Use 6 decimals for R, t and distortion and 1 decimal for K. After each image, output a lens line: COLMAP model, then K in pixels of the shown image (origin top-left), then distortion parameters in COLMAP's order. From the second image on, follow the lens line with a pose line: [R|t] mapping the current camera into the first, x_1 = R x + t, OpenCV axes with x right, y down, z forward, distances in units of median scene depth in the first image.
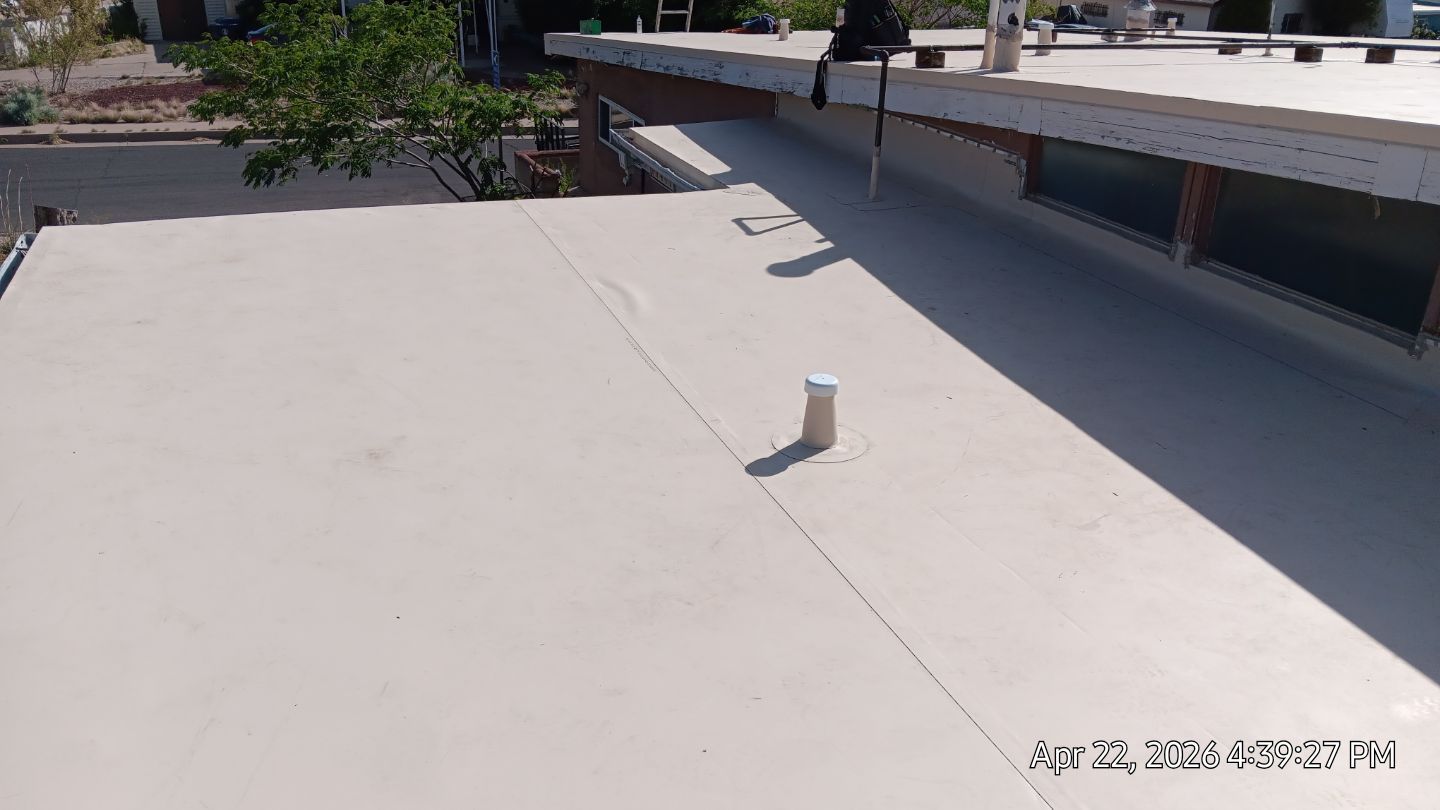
lens RADIAL K [[1138.5, 0, 720.0], [0, 1138.5, 405.0], [0, 0, 1]] dist [0.116421, -0.226352]
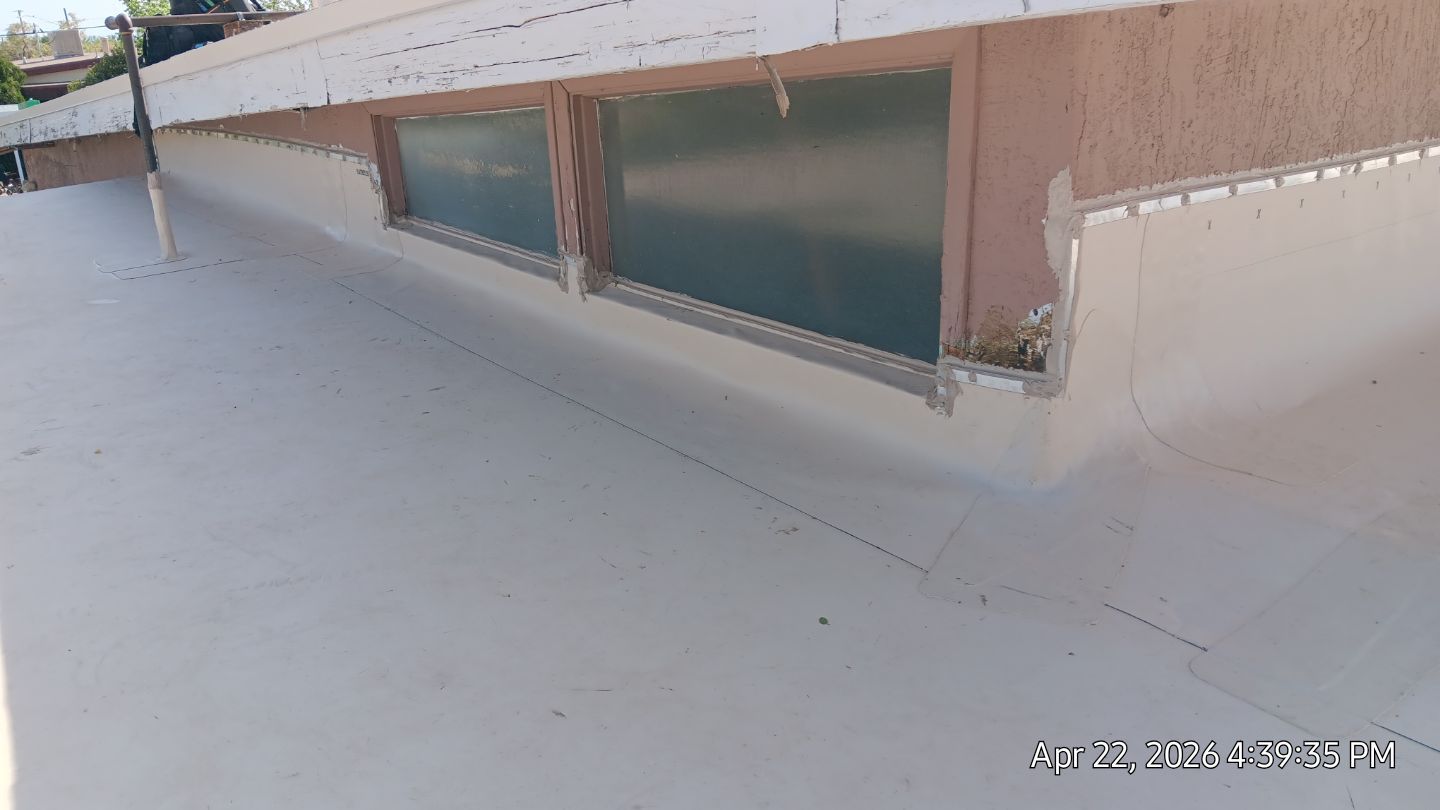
lens RADIAL K [[1138.5, 0, 720.0], [0, 1138.5, 405.0], [0, 0, 1]] dist [0.116421, -0.226352]
pose [[0.959069, -0.154871, 0.237070, 0.350666], [0.173388, 0.983071, -0.059231, -0.027610], [-0.223883, 0.097912, 0.969685, 0.491890]]
